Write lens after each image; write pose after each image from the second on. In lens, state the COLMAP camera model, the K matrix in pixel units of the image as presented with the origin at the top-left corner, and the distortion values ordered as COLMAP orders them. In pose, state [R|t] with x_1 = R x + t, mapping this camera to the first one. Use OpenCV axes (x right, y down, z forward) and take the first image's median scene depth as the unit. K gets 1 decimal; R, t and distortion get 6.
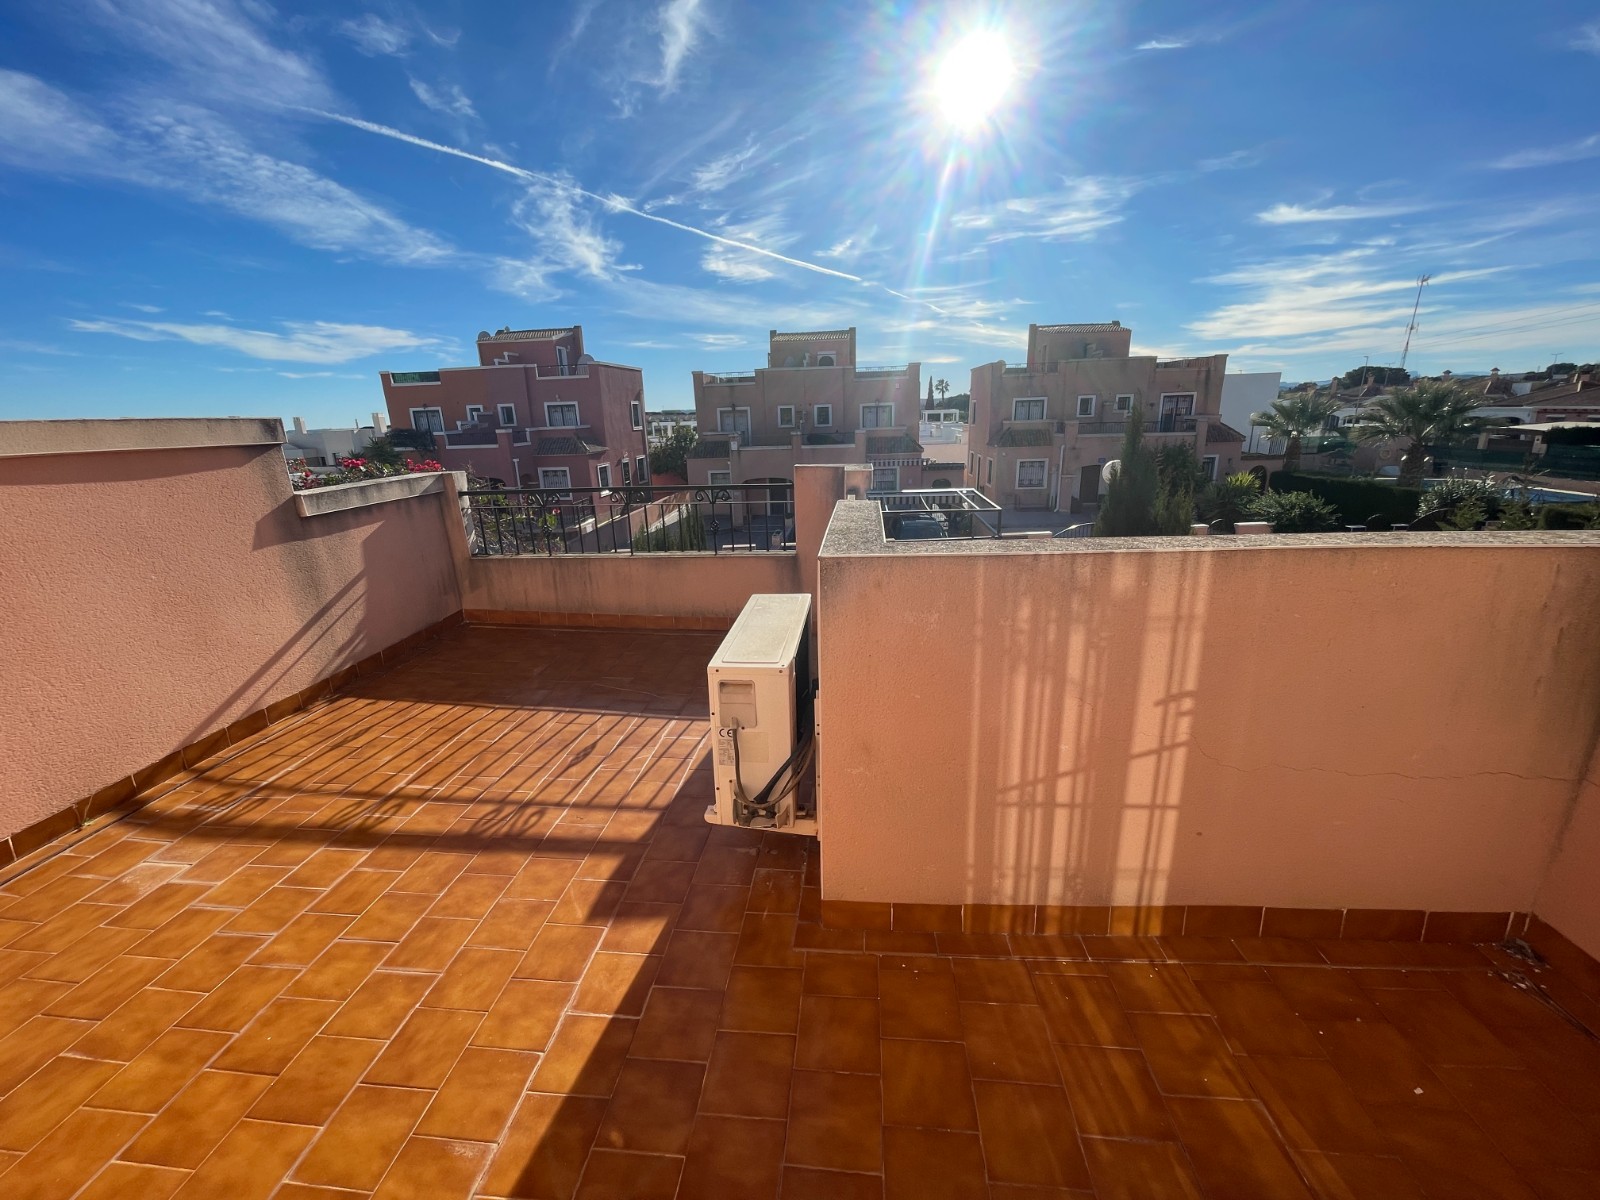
lens RADIAL K [[642.5, 0, 792.6], [0, 642.5, 596.9], [0, 0, 1]] dist [-0.002181, 0.000111]
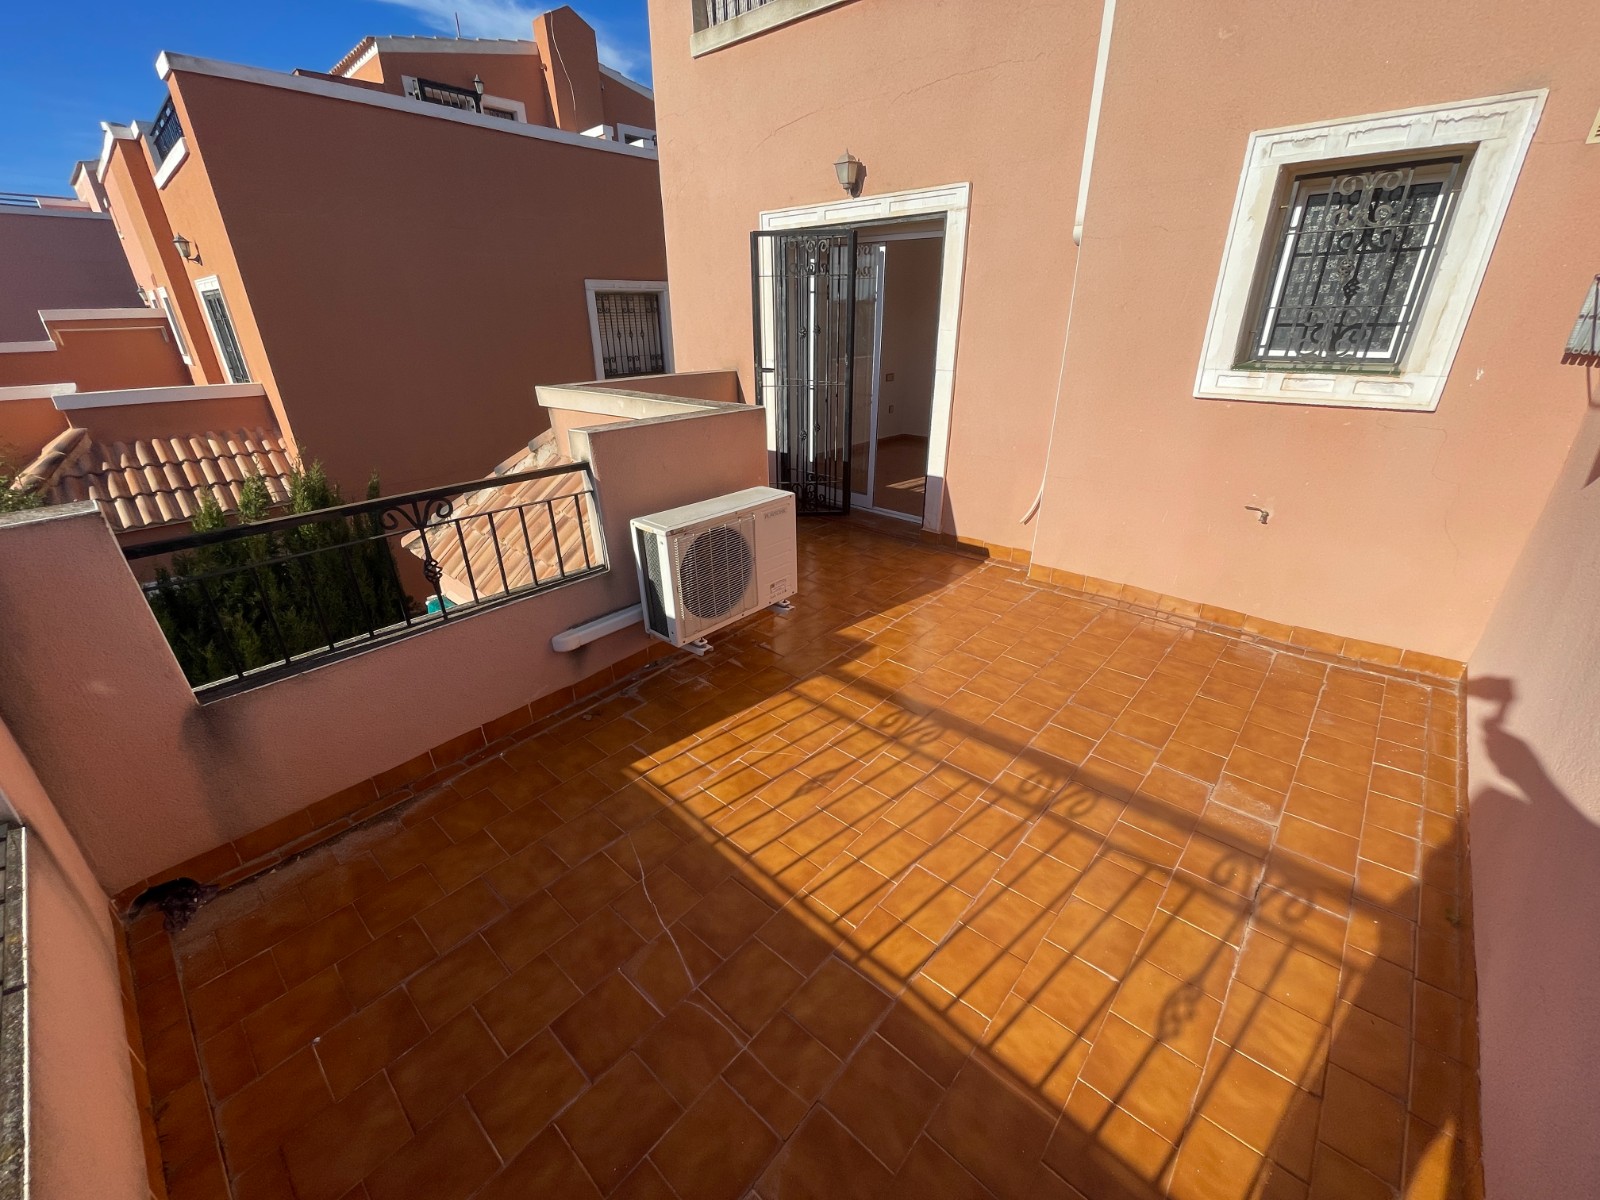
lens RADIAL K [[642.5, 0, 792.6], [0, 642.5, 596.9], [0, 0, 1]] dist [-0.002181, 0.000111]
pose [[-0.804080, -0.195405, 0.561490, -0.827689], [0.205751, 0.794618, 0.571182, -0.467235], [-0.557782, 0.574803, -0.598732, 1.597190]]
